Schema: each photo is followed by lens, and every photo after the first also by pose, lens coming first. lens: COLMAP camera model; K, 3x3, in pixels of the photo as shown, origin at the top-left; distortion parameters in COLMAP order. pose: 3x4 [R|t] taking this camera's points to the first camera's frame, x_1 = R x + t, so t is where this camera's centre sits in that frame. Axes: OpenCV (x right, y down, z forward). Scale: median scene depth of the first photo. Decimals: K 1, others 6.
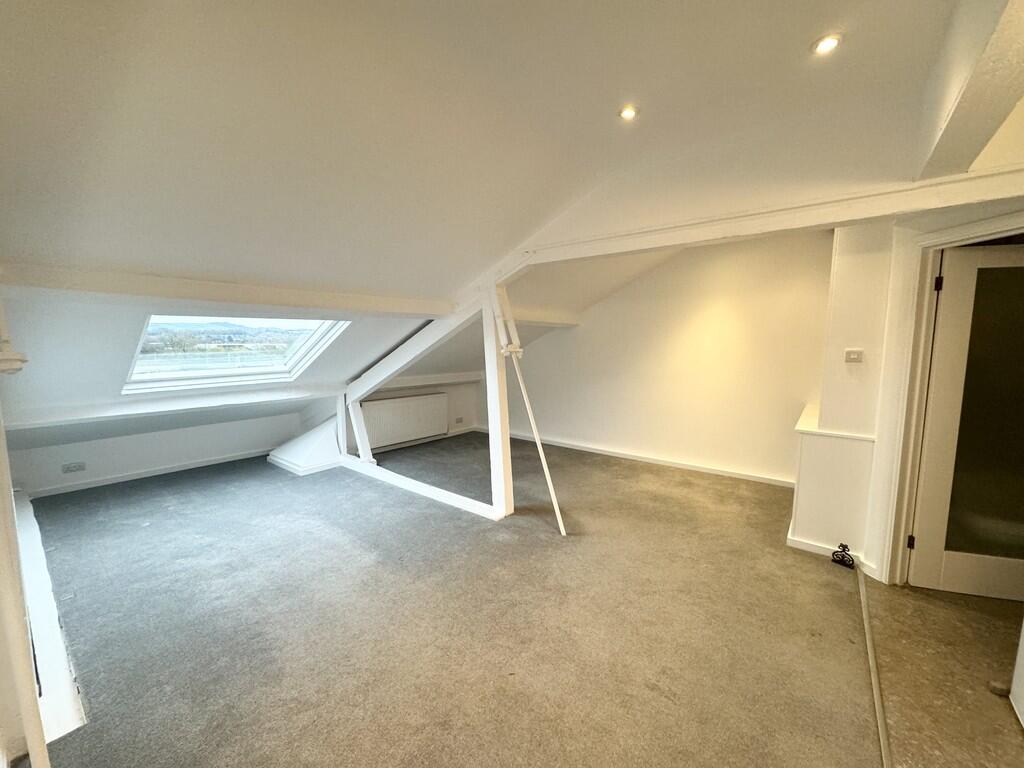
lens RADIAL K [[406.6, 0, 511.2], [0, 406.6, 384.5], [0, 0, 1]] dist [-0.003666, 0.000251]
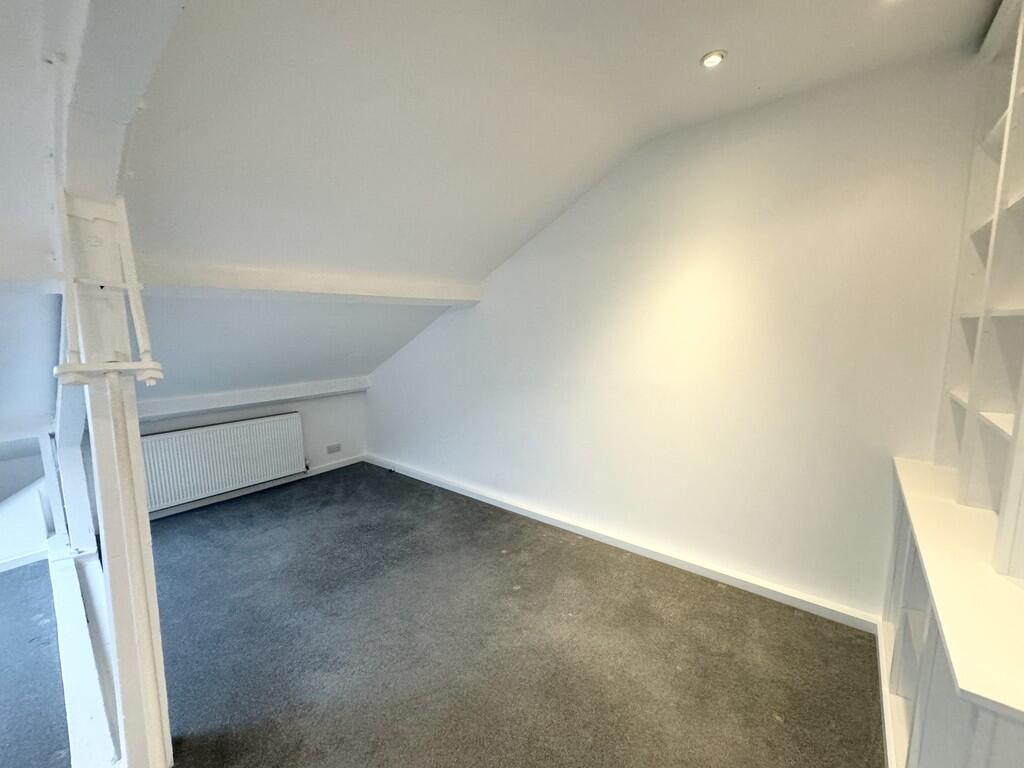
lens RADIAL K [[406.6, 0, 516.5], [0, 406.6, 381.3], [0, 0, 1]] dist [-0.003666, 0.000251]
pose [[0.999349, -0.025630, -0.025386, 0.347886], [0.026360, 0.999236, 0.028868, -0.063999], [0.024627, -0.029518, 0.999261, 0.587897]]
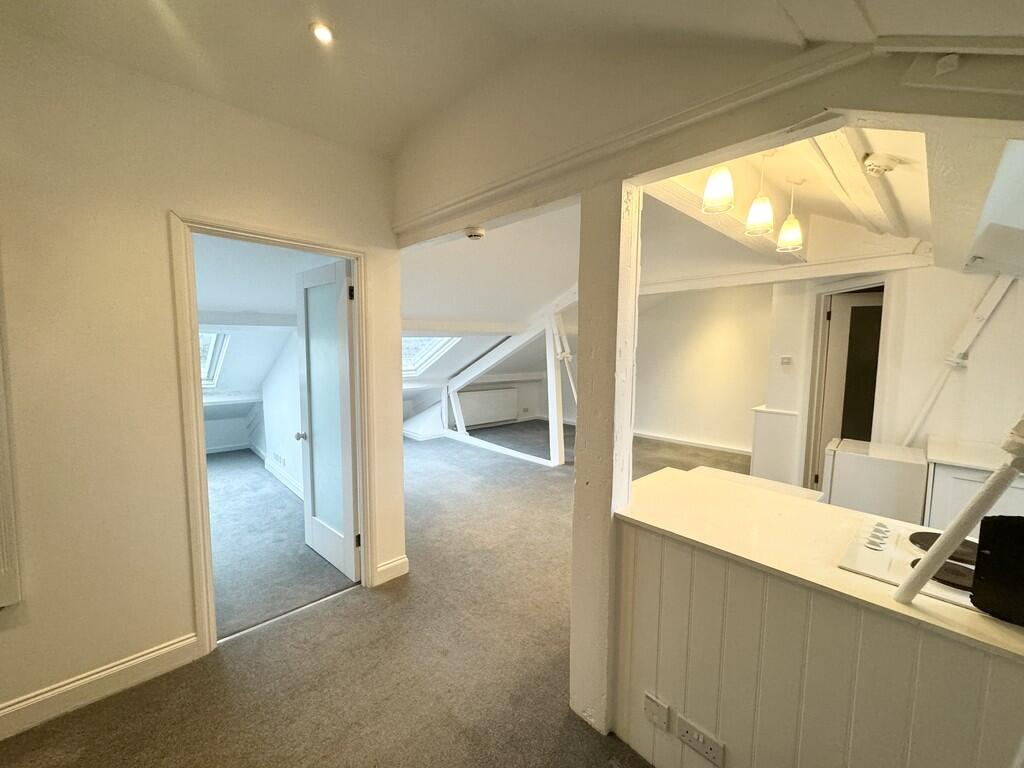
lens RADIAL K [[406.6, 0, 508.1], [0, 406.6, 384.4], [0, 0, 1]] dist [-0.003666, 0.000251]
pose [[0.987544, 0.011918, -0.156889, 0.031300], [-0.013676, 0.999855, -0.010131, 0.036574], [0.156745, 0.012150, 0.987564, -0.493371]]
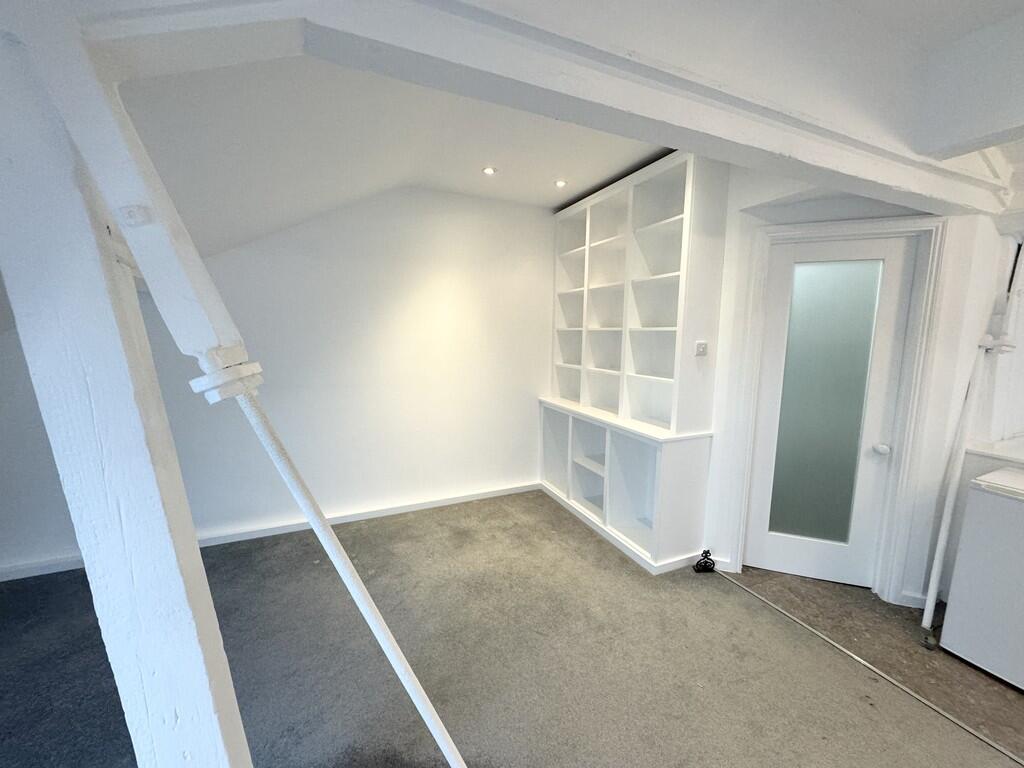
lens RADIAL K [[406.6, 0, 511.9], [0, 406.6, 384.4], [0, 0, 1]] dist [-0.003666, 0.000251]
pose [[0.469824, -0.120813, 0.874454, -0.117425], [0.079744, 0.992349, 0.094256, -0.079614], [-0.879151, 0.025448, 0.475863, 0.673772]]
